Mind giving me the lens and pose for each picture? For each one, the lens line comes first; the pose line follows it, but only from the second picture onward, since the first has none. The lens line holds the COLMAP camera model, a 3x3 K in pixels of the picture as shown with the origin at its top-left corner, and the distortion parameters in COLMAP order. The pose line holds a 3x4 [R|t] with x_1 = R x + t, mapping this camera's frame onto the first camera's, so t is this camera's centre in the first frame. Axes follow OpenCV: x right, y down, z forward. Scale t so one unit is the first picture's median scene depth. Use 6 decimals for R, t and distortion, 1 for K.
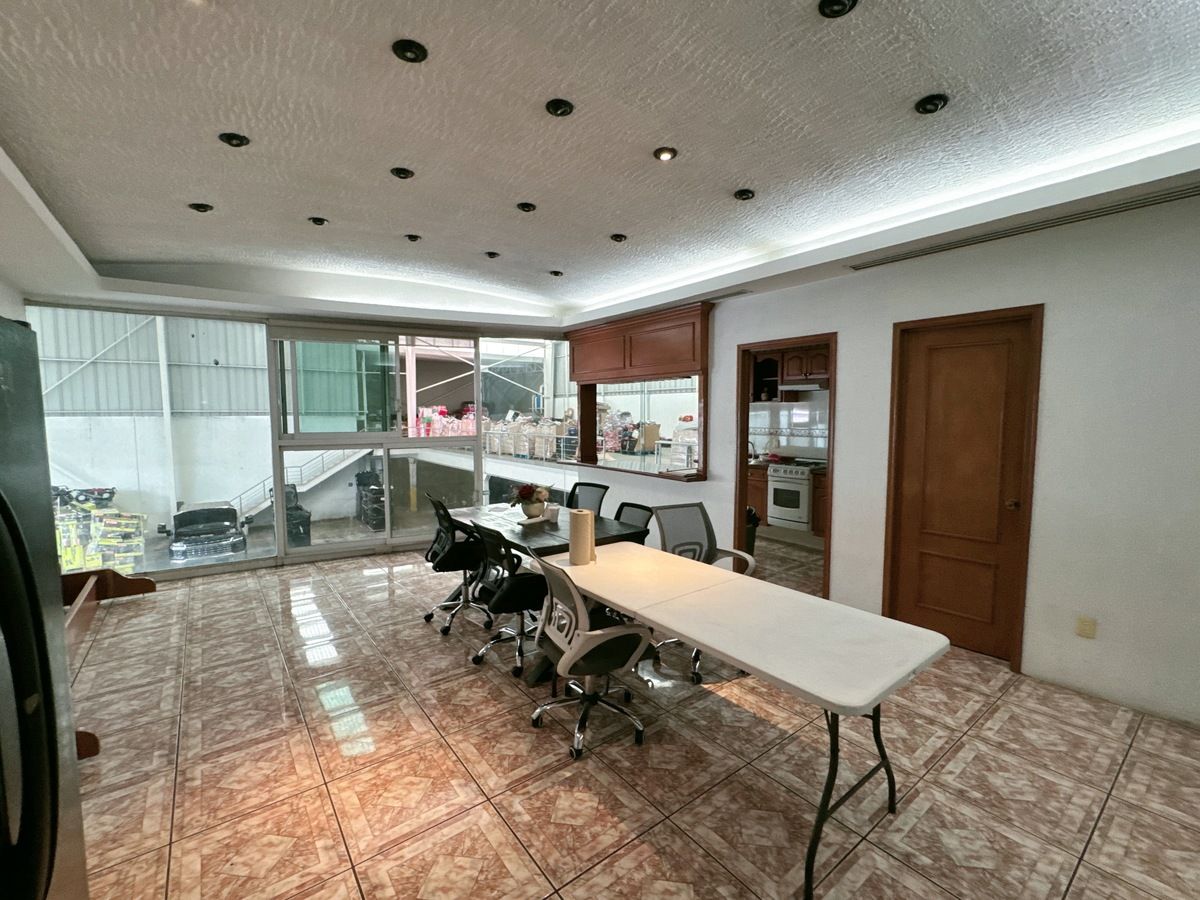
lens RADIAL K [[517.3, 0, 605.0], [0, 517.3, 440.5], [0, 0, 1]] dist [-0.001037, 0.000510]
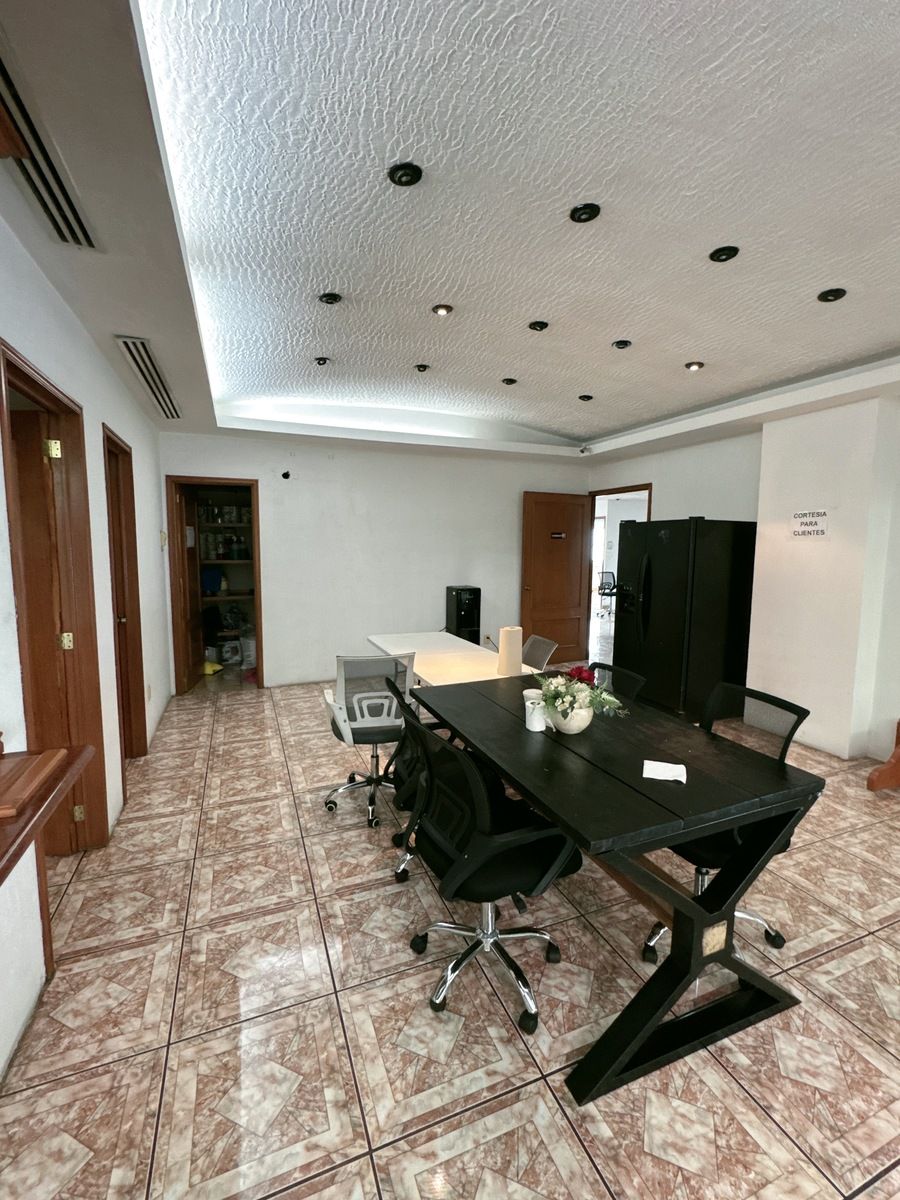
lens RADIAL K [[517.3, 0, 450.5], [0, 517.3, 606.2], [0, 0, 1]] dist [-0.001037, 0.000510]
pose [[0.962349, 0.039380, -0.268951, -0.185420], [-0.023017, 0.997702, 0.063725, 0.009127], [0.270842, -0.055135, 0.961043, 0.324740]]
